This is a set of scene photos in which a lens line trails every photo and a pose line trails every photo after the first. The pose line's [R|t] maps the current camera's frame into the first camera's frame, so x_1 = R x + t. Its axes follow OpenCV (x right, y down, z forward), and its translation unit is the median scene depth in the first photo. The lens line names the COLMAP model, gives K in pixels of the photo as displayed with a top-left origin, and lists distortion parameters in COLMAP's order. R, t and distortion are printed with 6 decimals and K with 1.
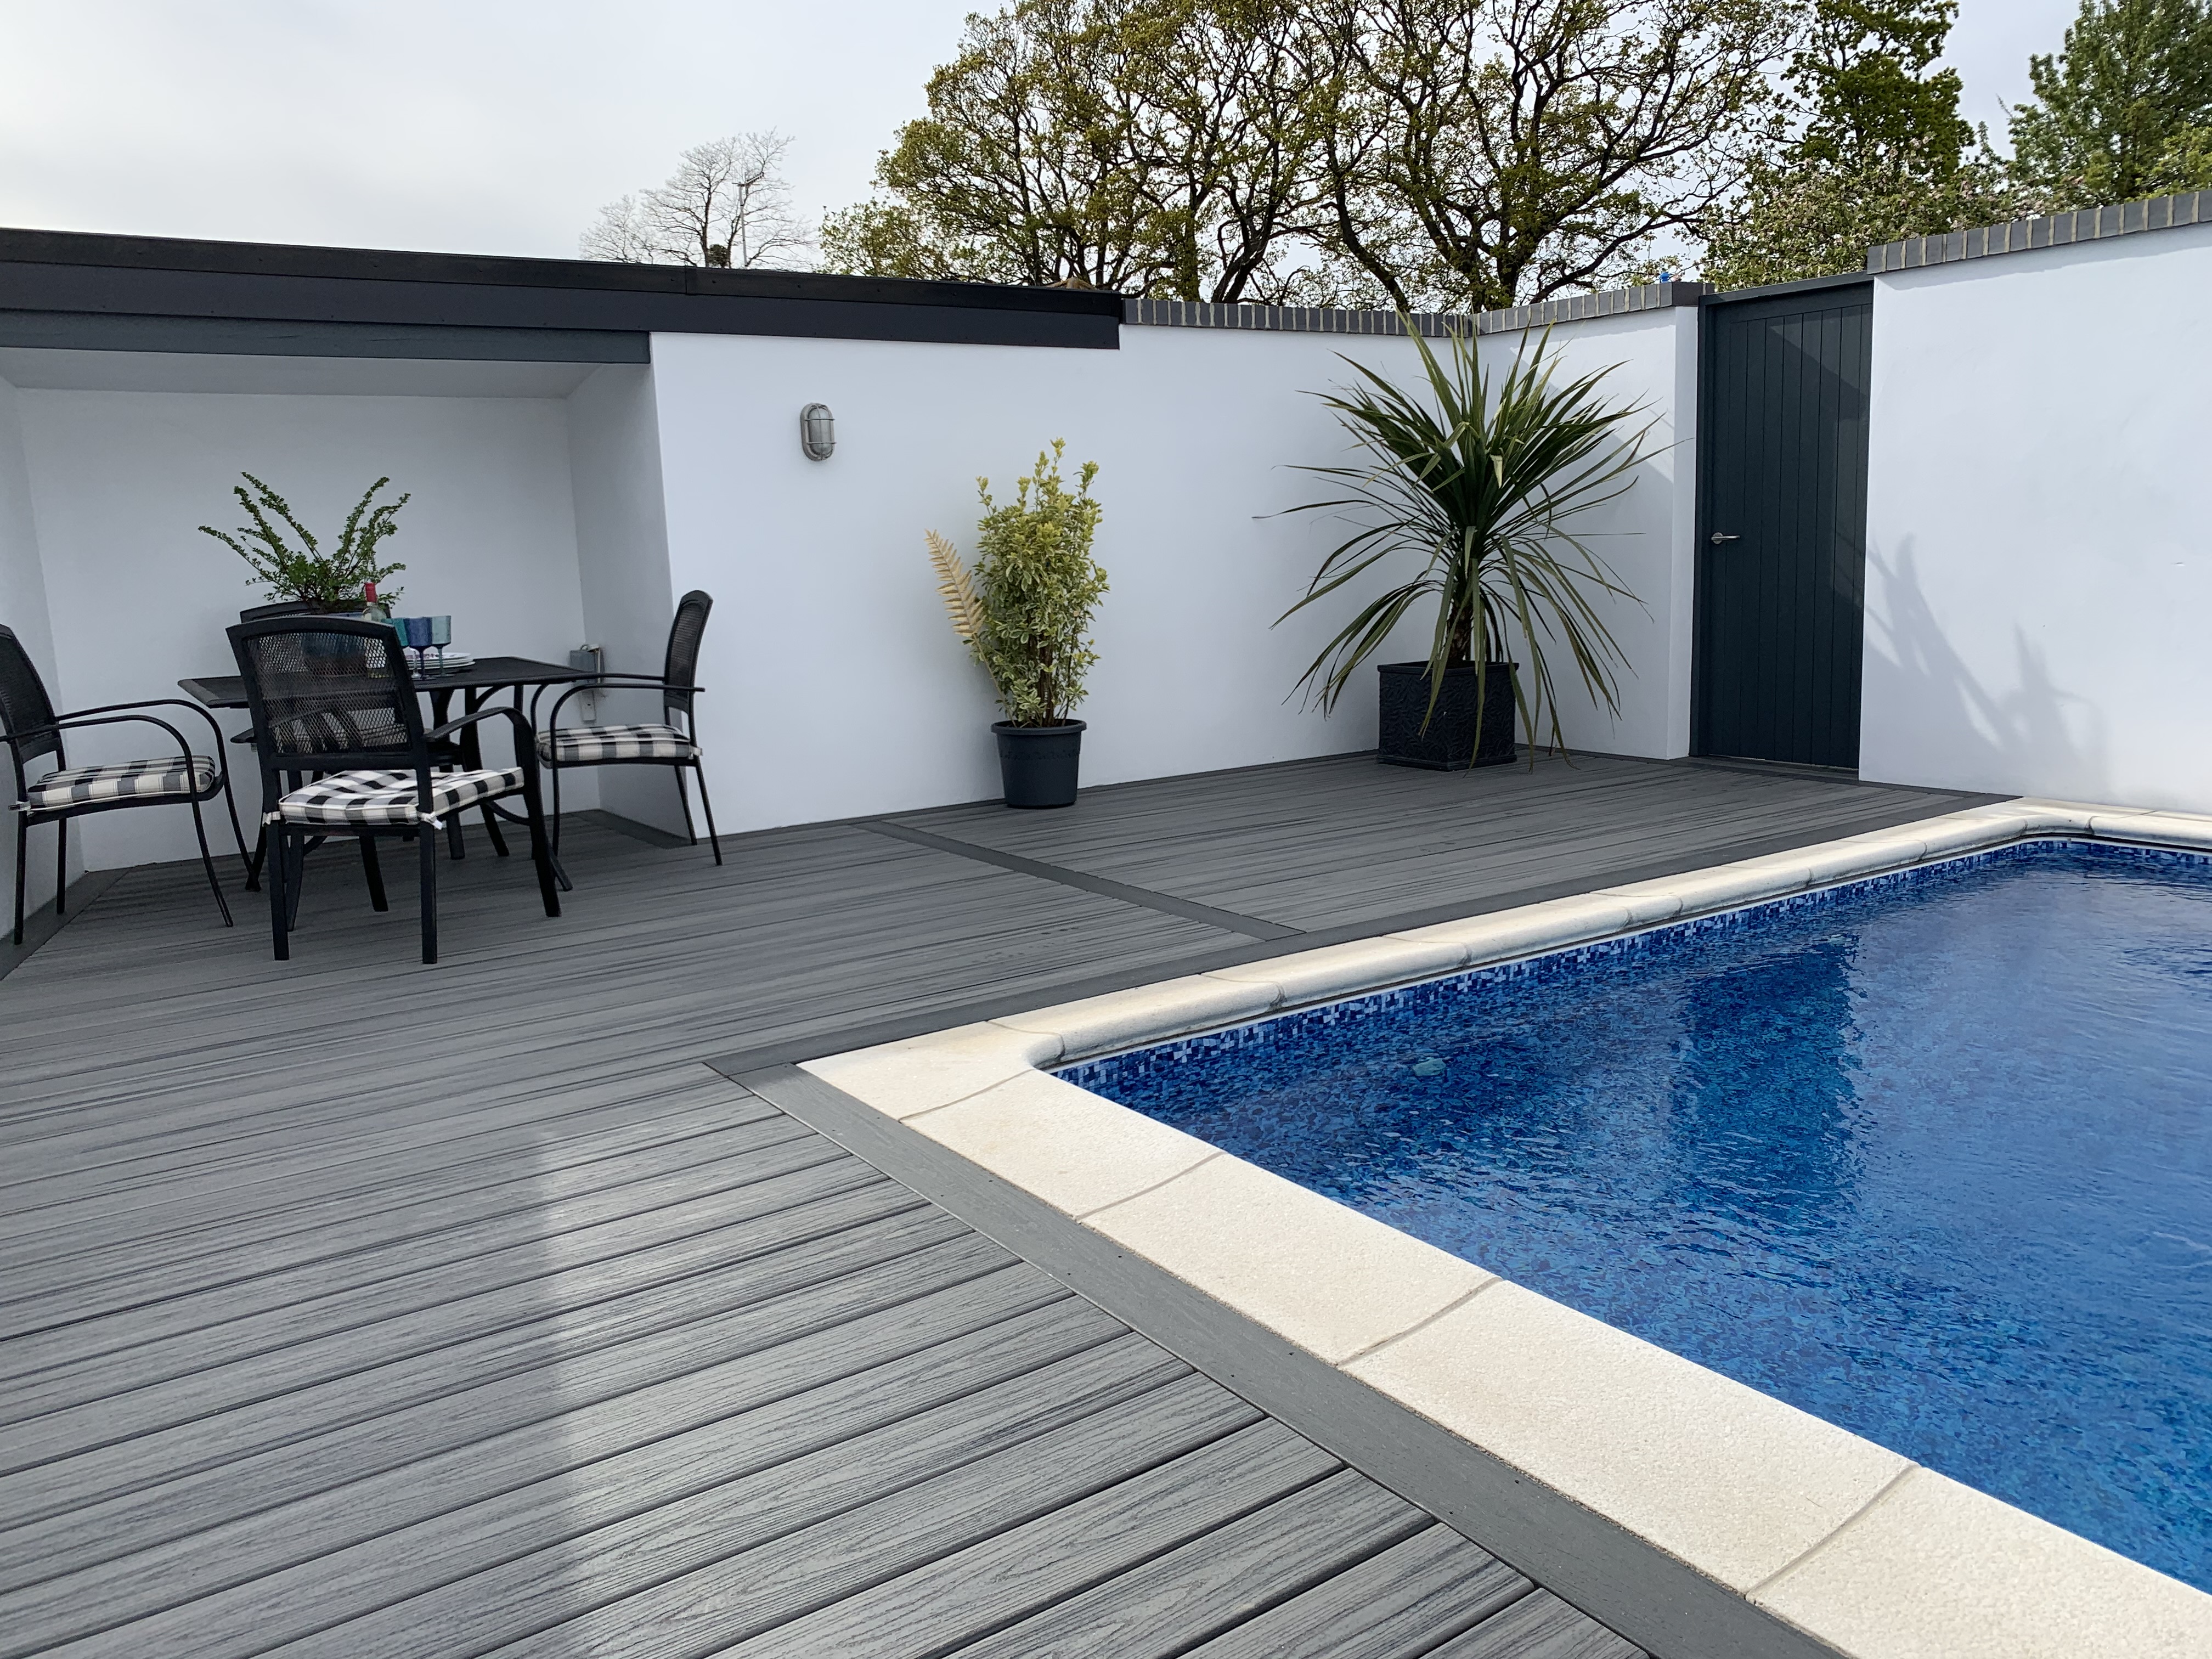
lens RADIAL K [[1723.5, 0, 1116.3], [0, 1723.5, 797.4], [0, 0, 1]] dist [0.018472, -0.001882]
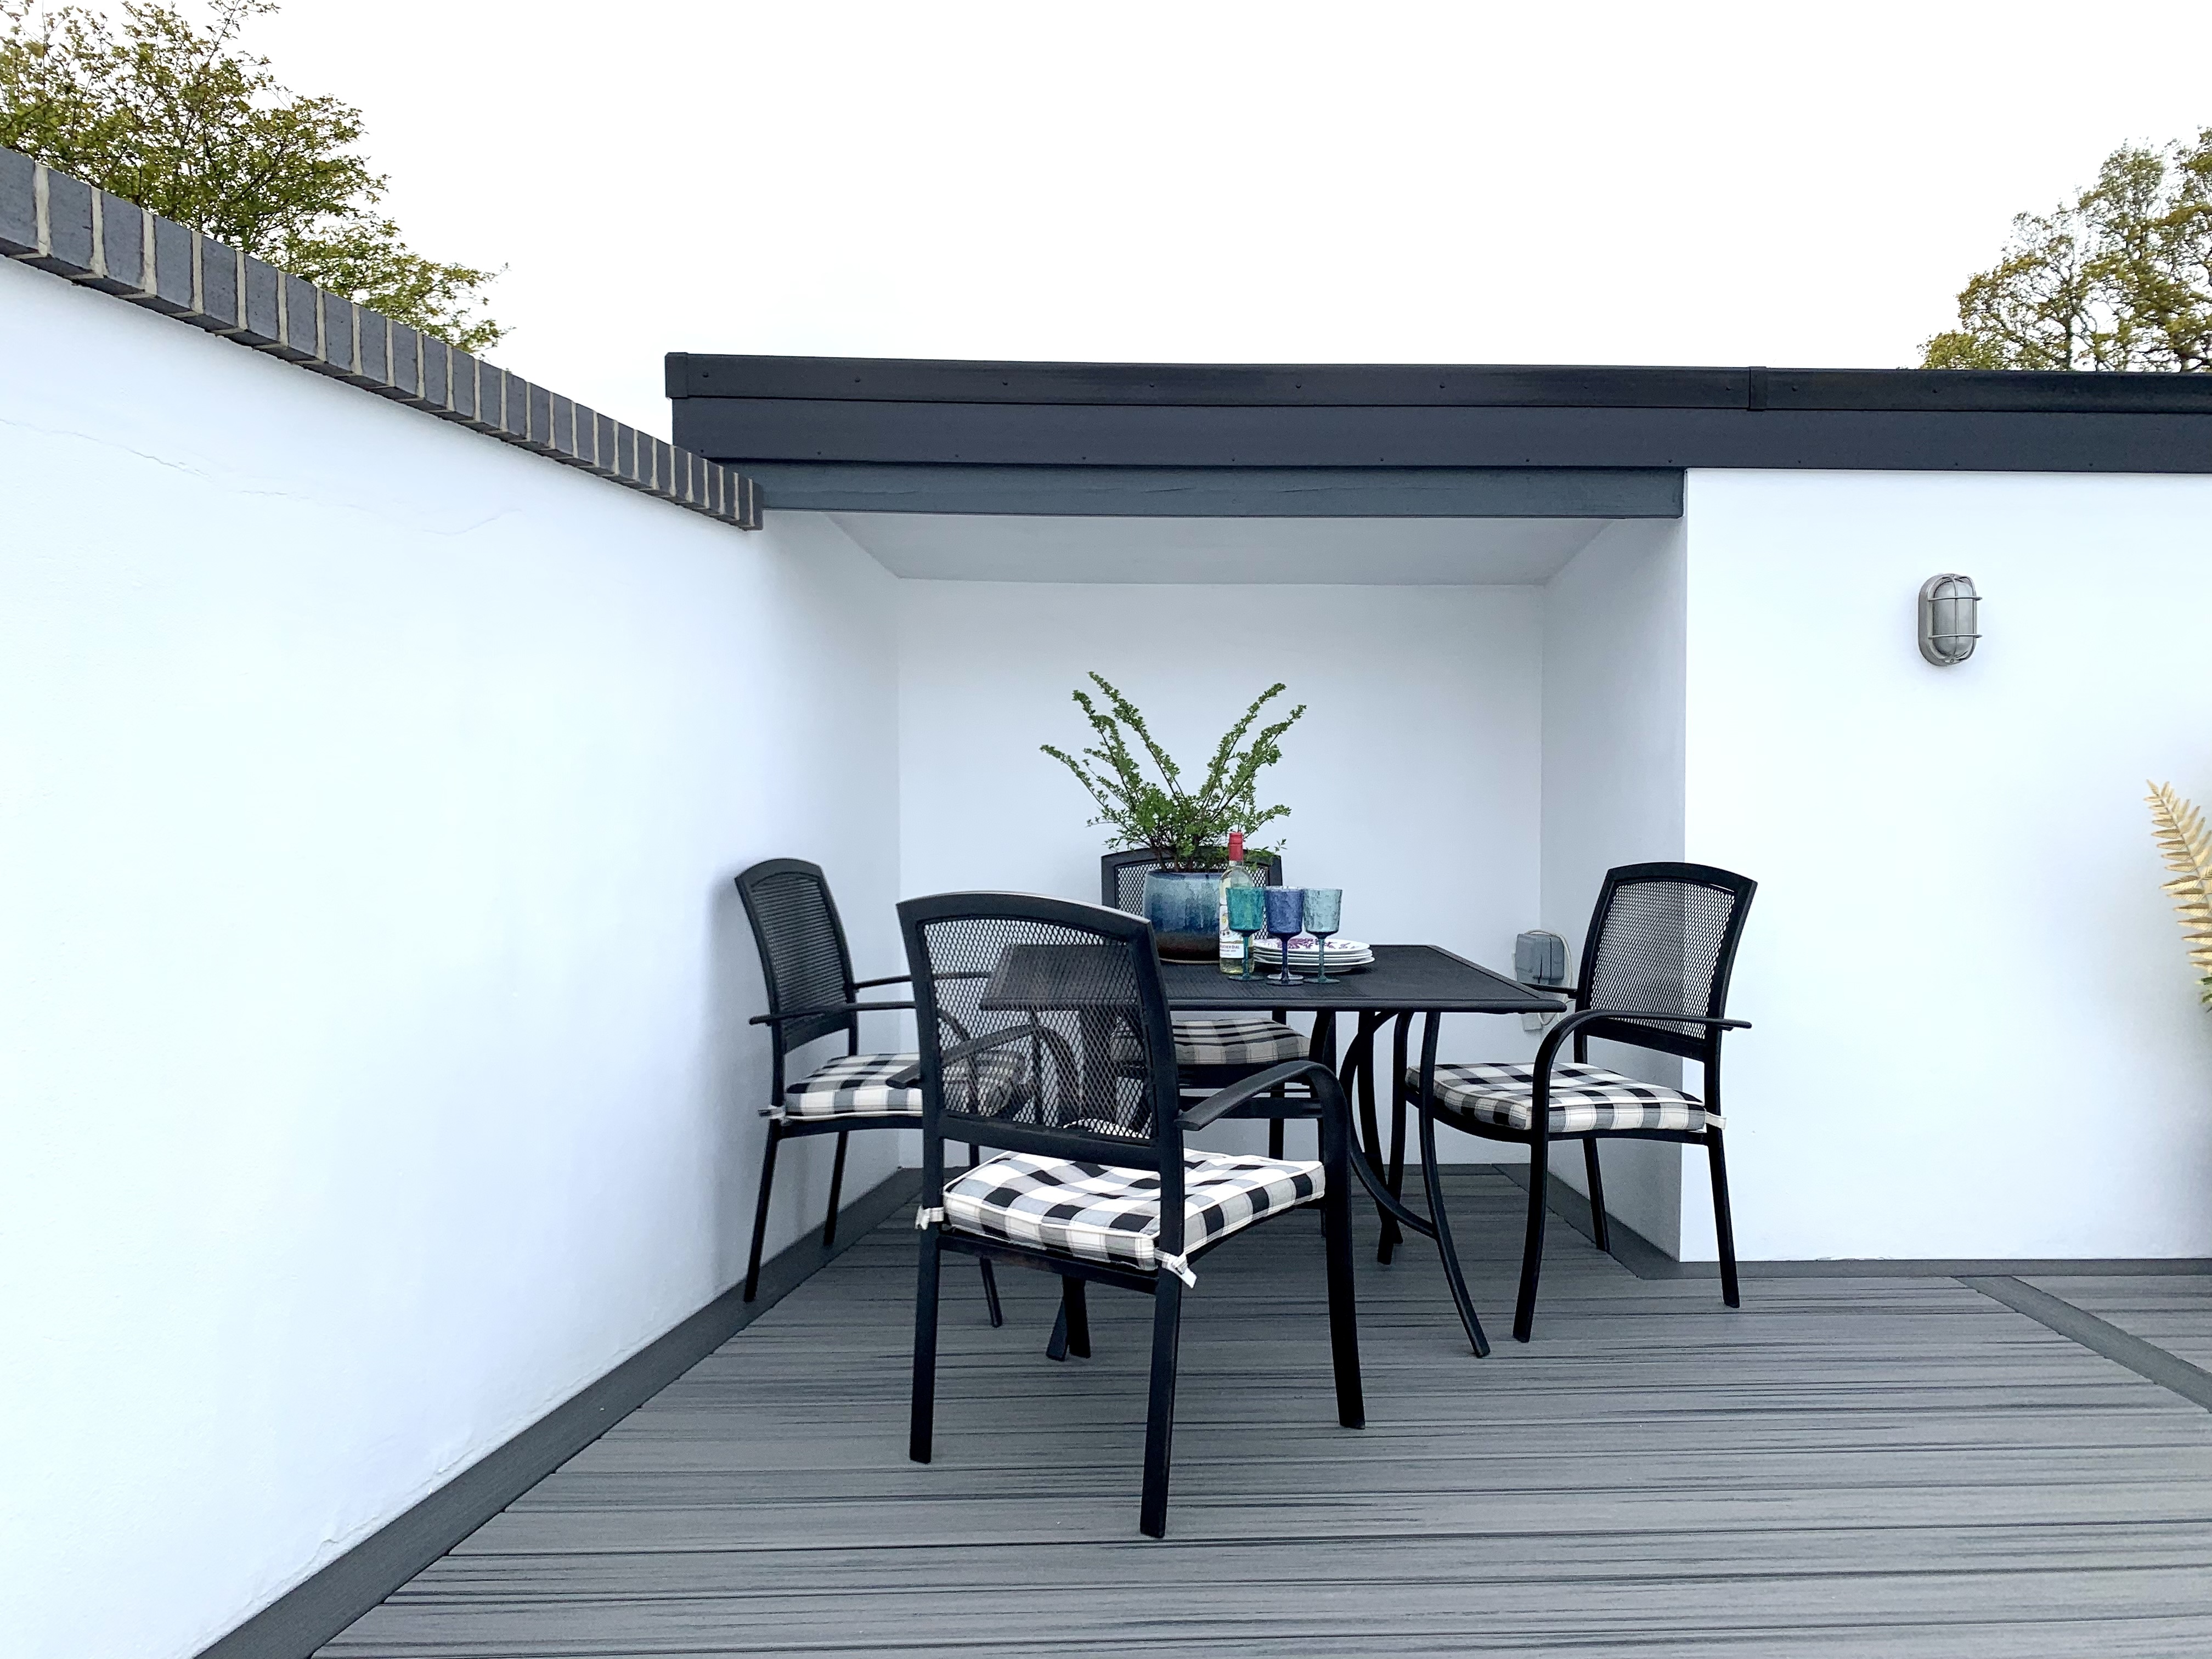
lens RADIAL K [[1675.3, 0, 1078.6], [0, 1675.3, 799.9], [0, 0, 1]] dist [0.120413, -0.134586]
pose [[0.847259, 0.042268, -0.529495, -0.102612], [-0.112601, 0.988466, -0.101269, -0.047585], [0.519108, 0.145423, 0.842246, 0.310417]]
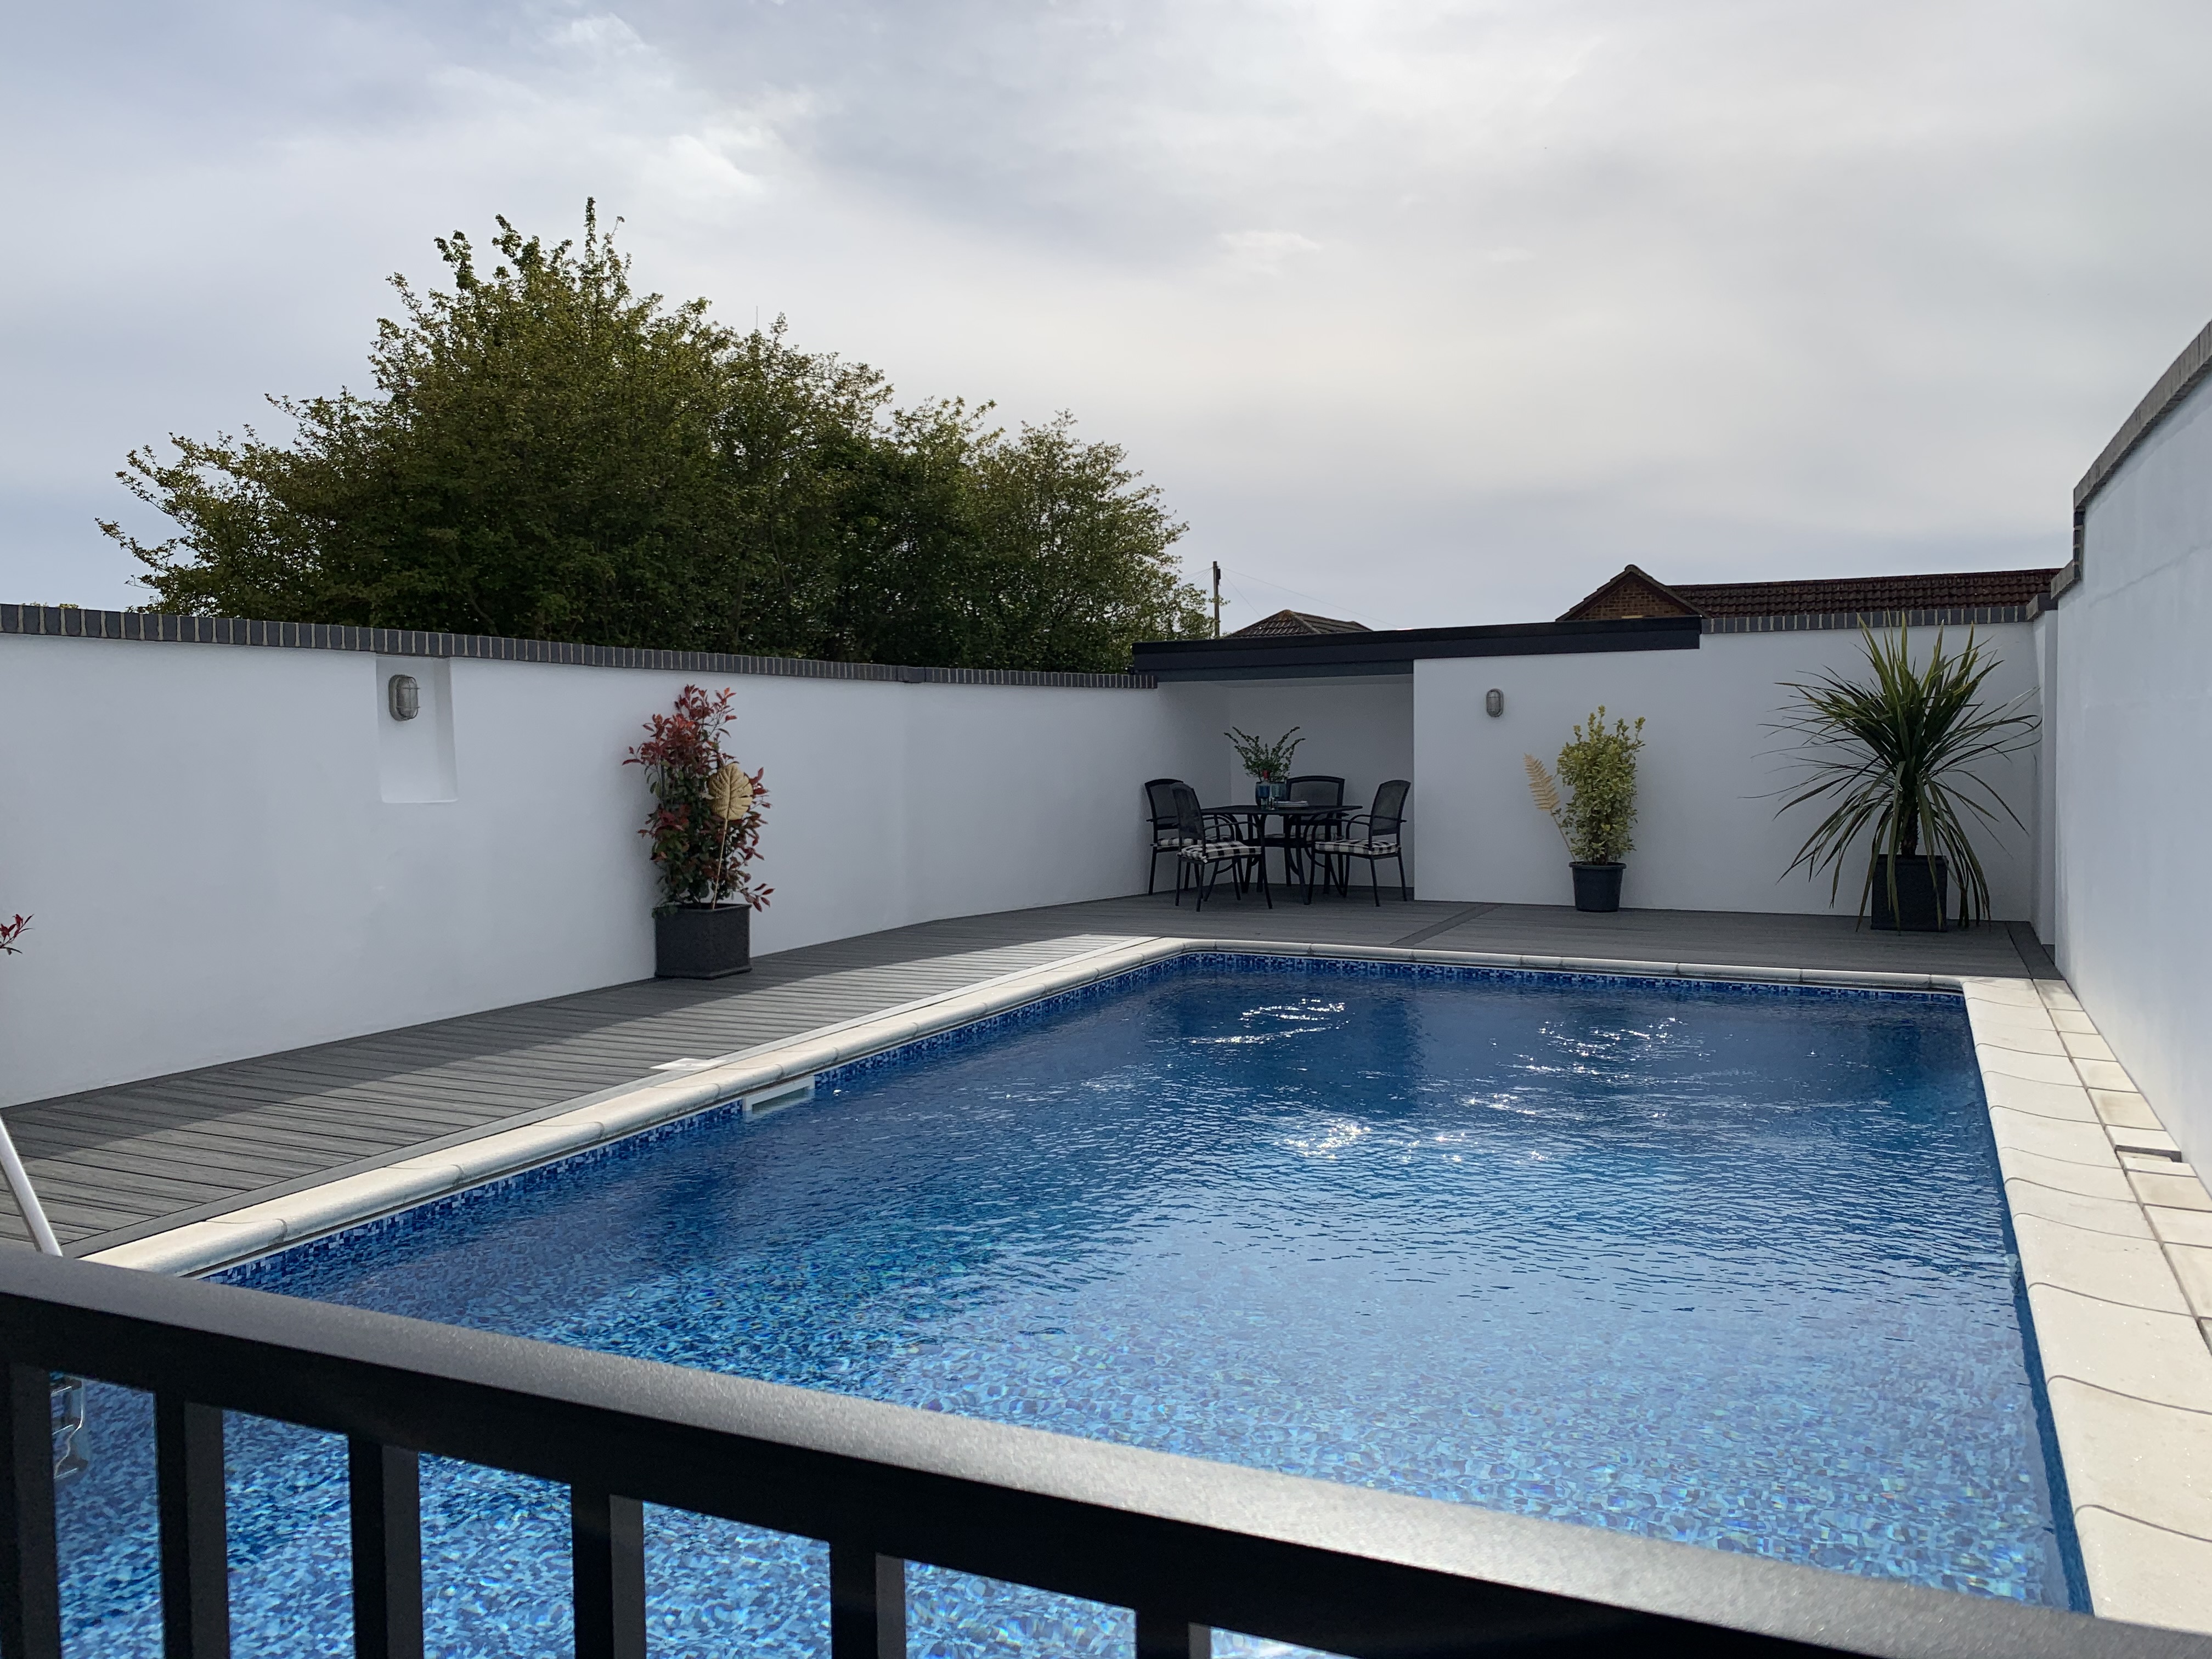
lens RADIAL K [[1675.3, 0, 1078.6], [0, 1675.3, 799.9], [0, 0, 1]] dist [0.120413, -0.134586]
pose [[0.502176, 0.058692, -0.862771, 1.127465], [-0.134618, 0.990837, -0.010950, -0.015851], [0.854223, 0.121644, 0.505476, -0.325100]]
